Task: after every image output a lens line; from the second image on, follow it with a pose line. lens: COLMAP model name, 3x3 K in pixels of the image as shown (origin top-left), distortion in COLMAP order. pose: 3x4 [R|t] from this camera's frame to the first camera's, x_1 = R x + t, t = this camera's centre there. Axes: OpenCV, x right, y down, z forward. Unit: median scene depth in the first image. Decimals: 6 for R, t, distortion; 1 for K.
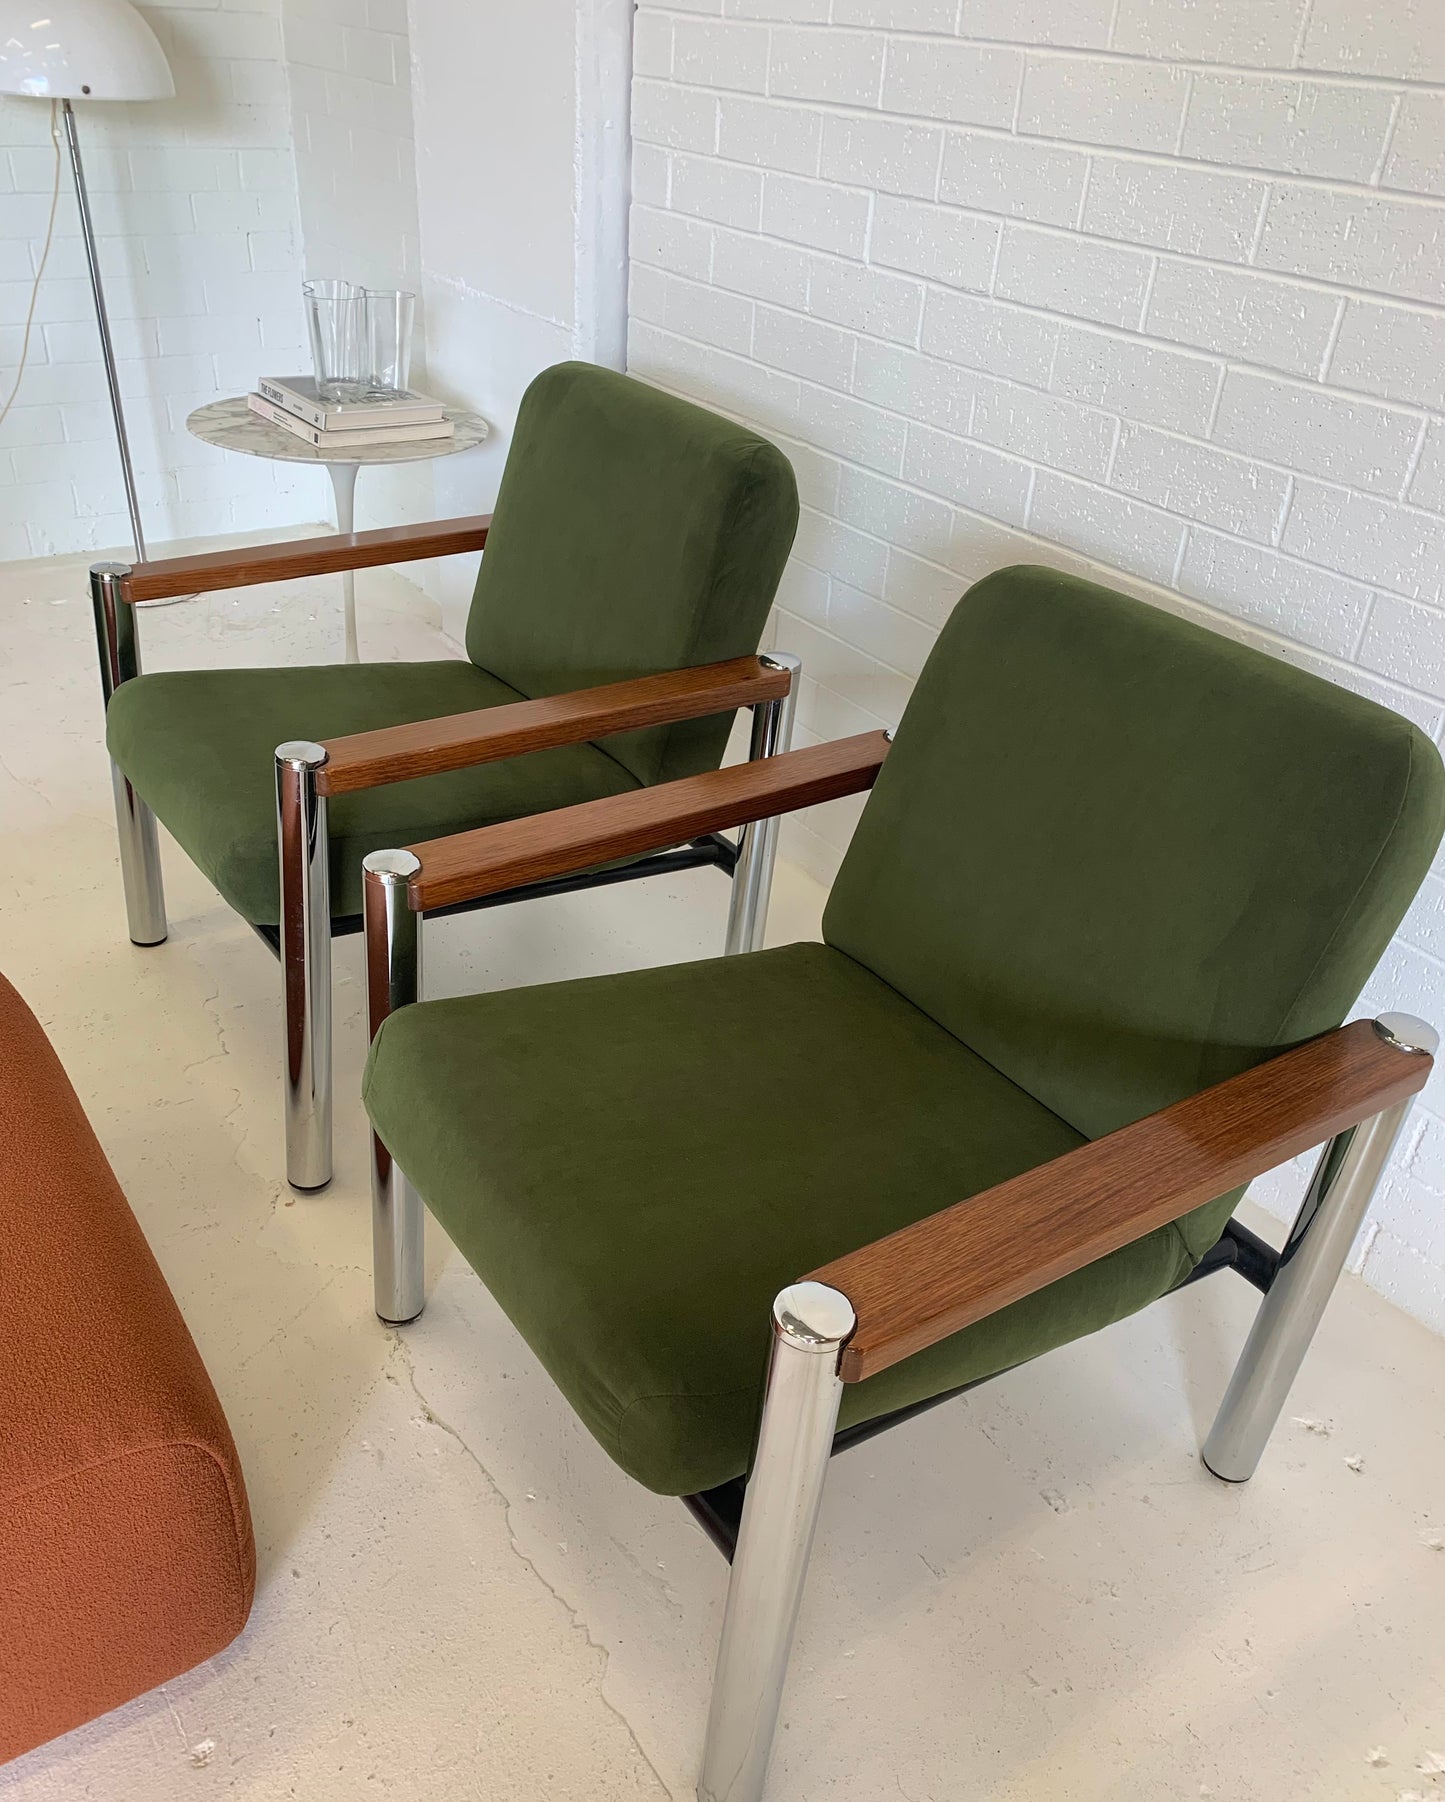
lens RADIAL K [[1478.2, 0, 727.1], [0, 1478.2, 980.7], [0, 0, 1]] dist [0.003605, 0.004934]
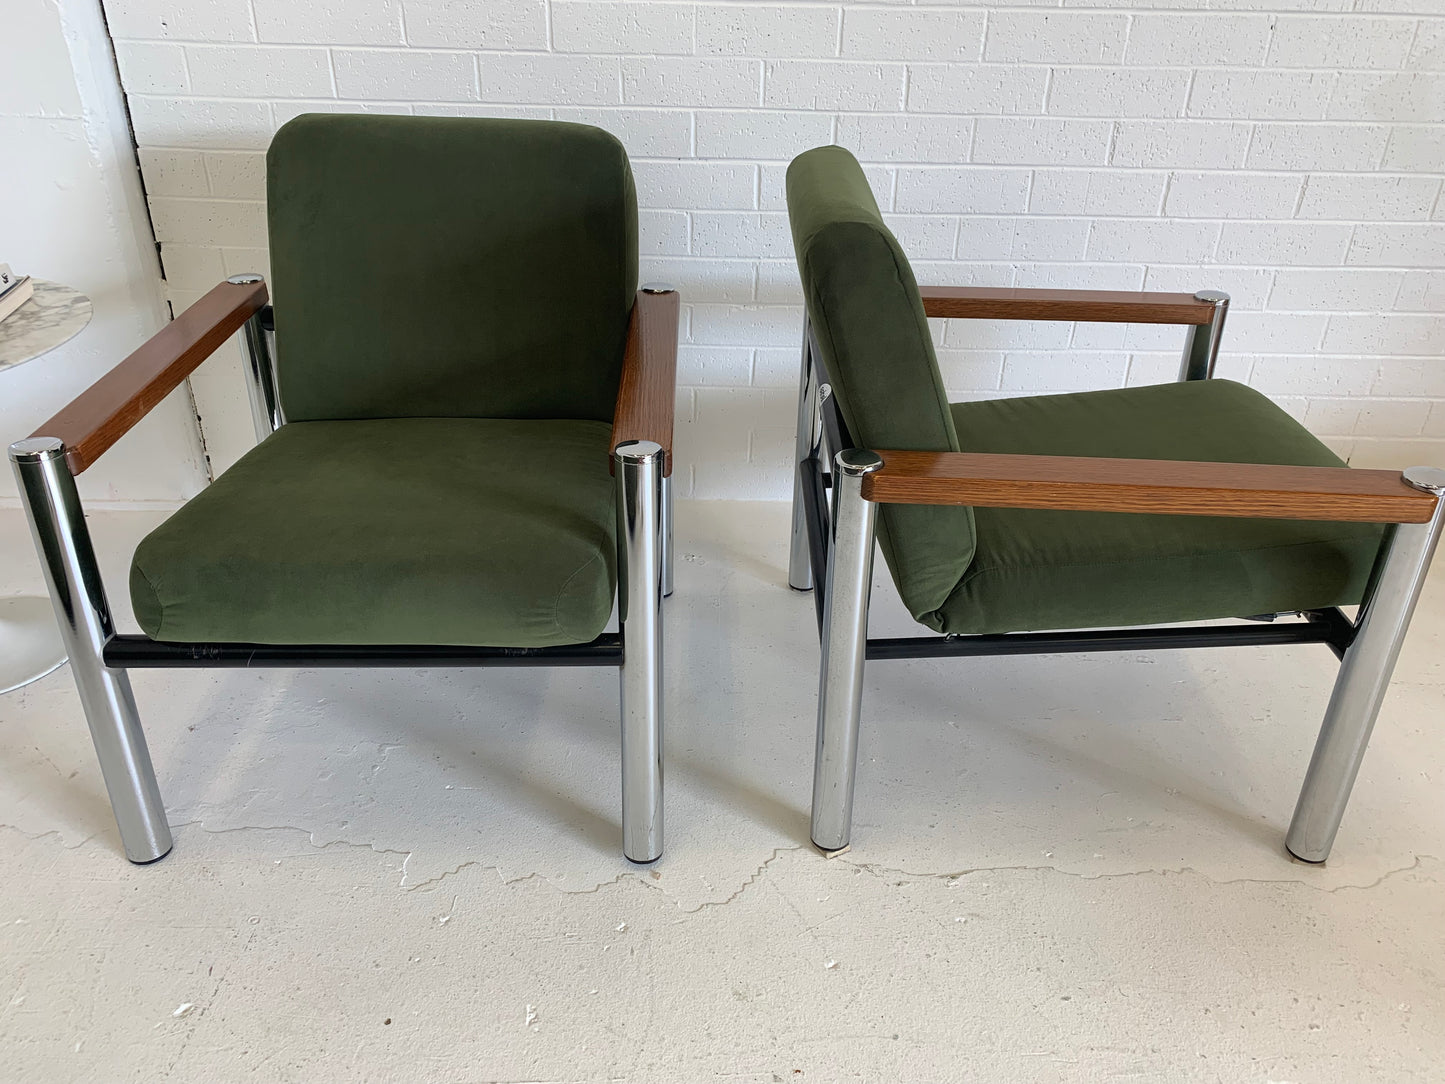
lens RADIAL K [[1107.8, 0, 735.2], [0, 1107.8, 532.1], [0, 0, 1]] dist [0.010457, -0.008108]
pose [[0.557419, -0.449226, 0.698197, -0.789915], [0.471270, 0.863557, 0.179372, -0.200756], [-0.683511, 0.229054, 0.693070, 0.391735]]
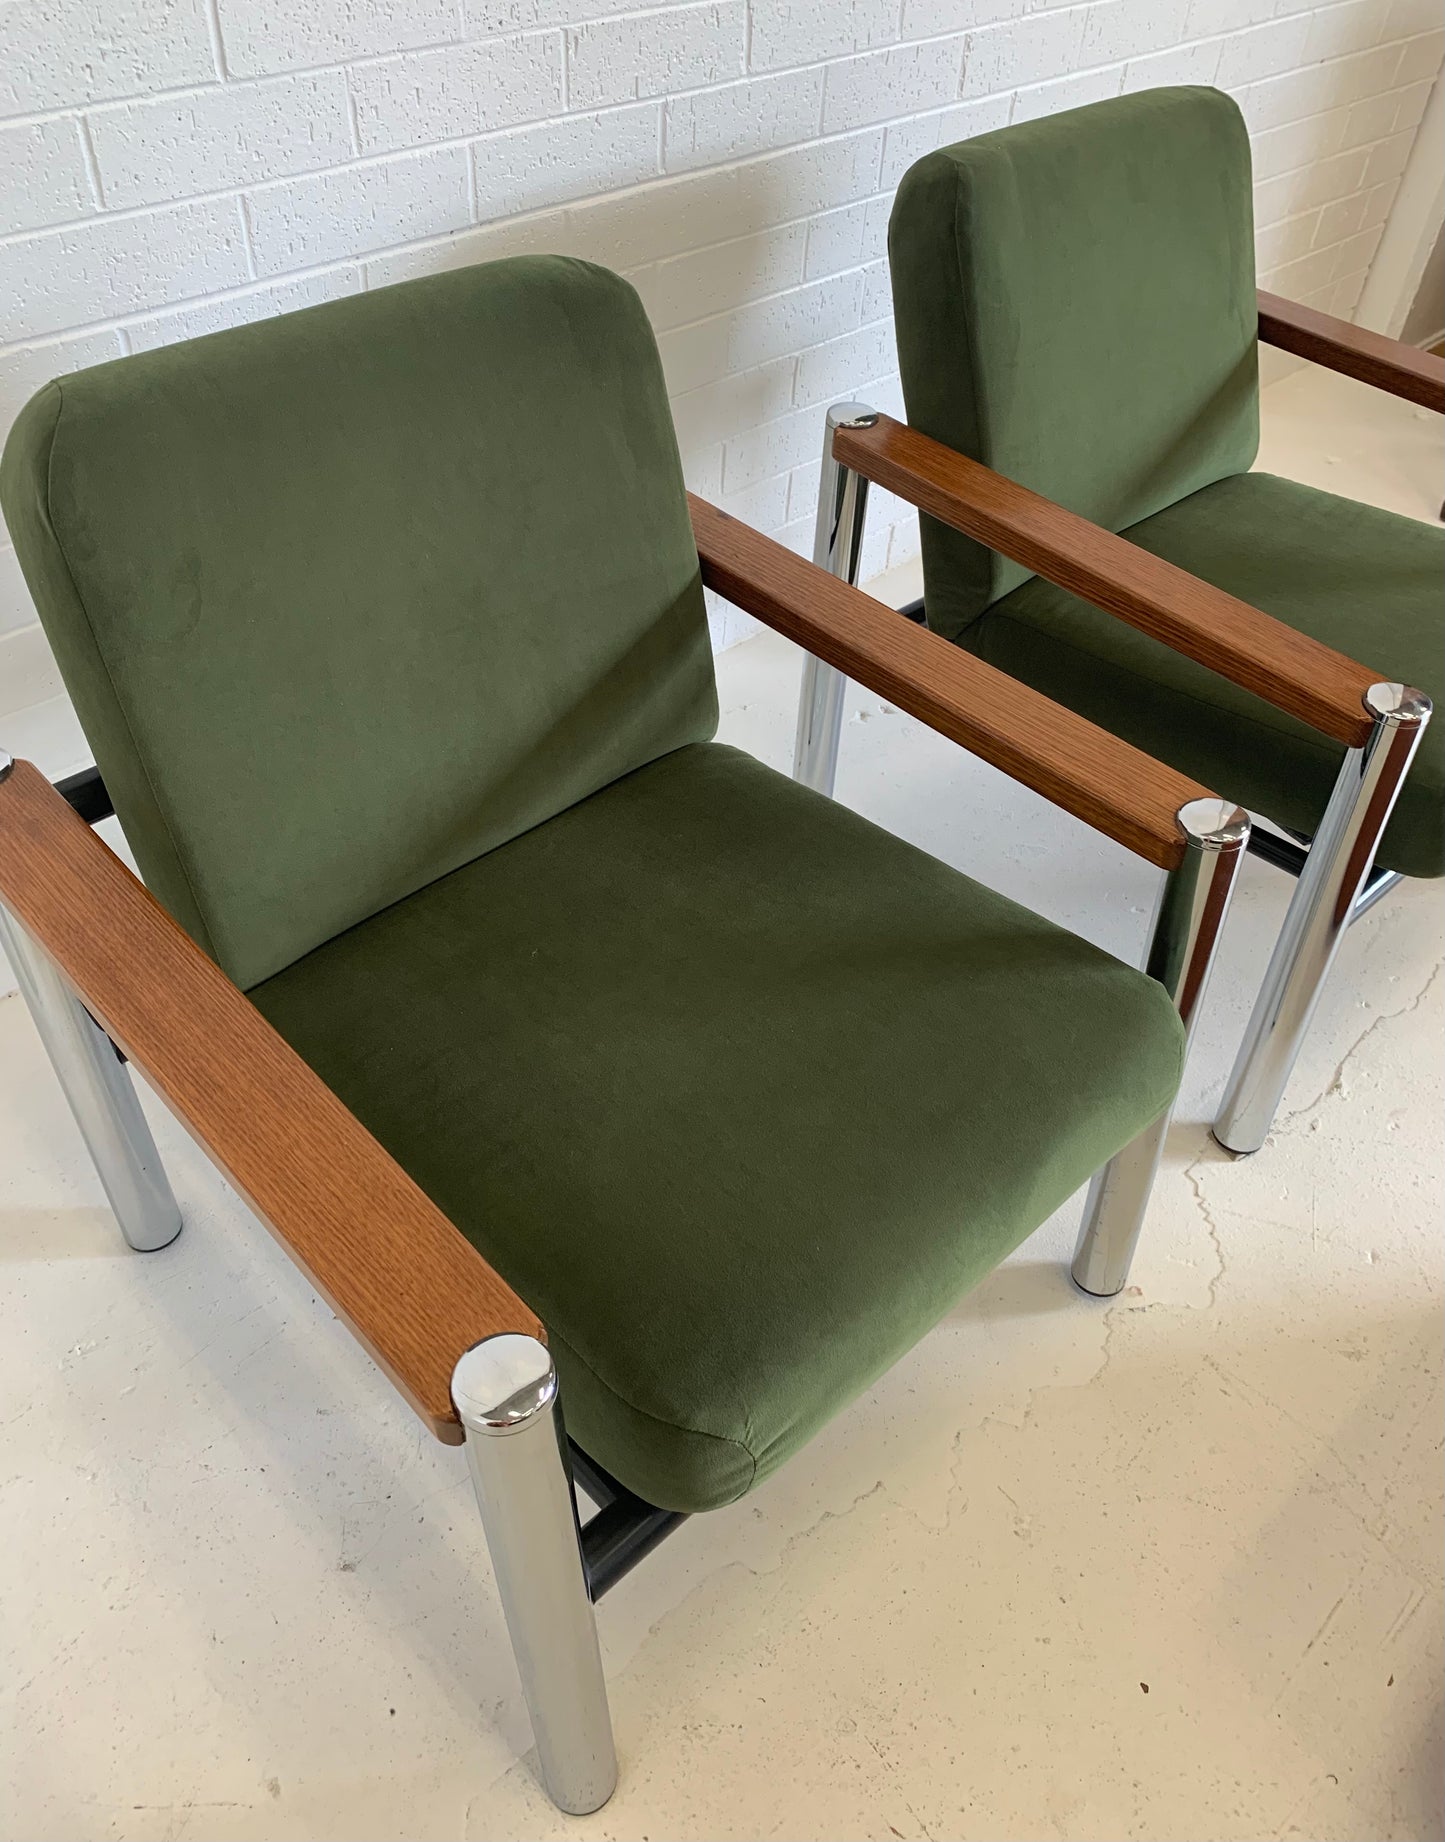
lens RADIAL K [[1485.9, 0, 741.6], [0, 1485.9, 853.6], [0, 0, 1]] dist [0.011874, -0.009569]
pose [[-0.141044, -0.723327, 0.675947, -0.711918], [0.496639, 0.538949, 0.680355, -0.705612], [-0.856421, 0.431662, 0.283217, 0.947591]]
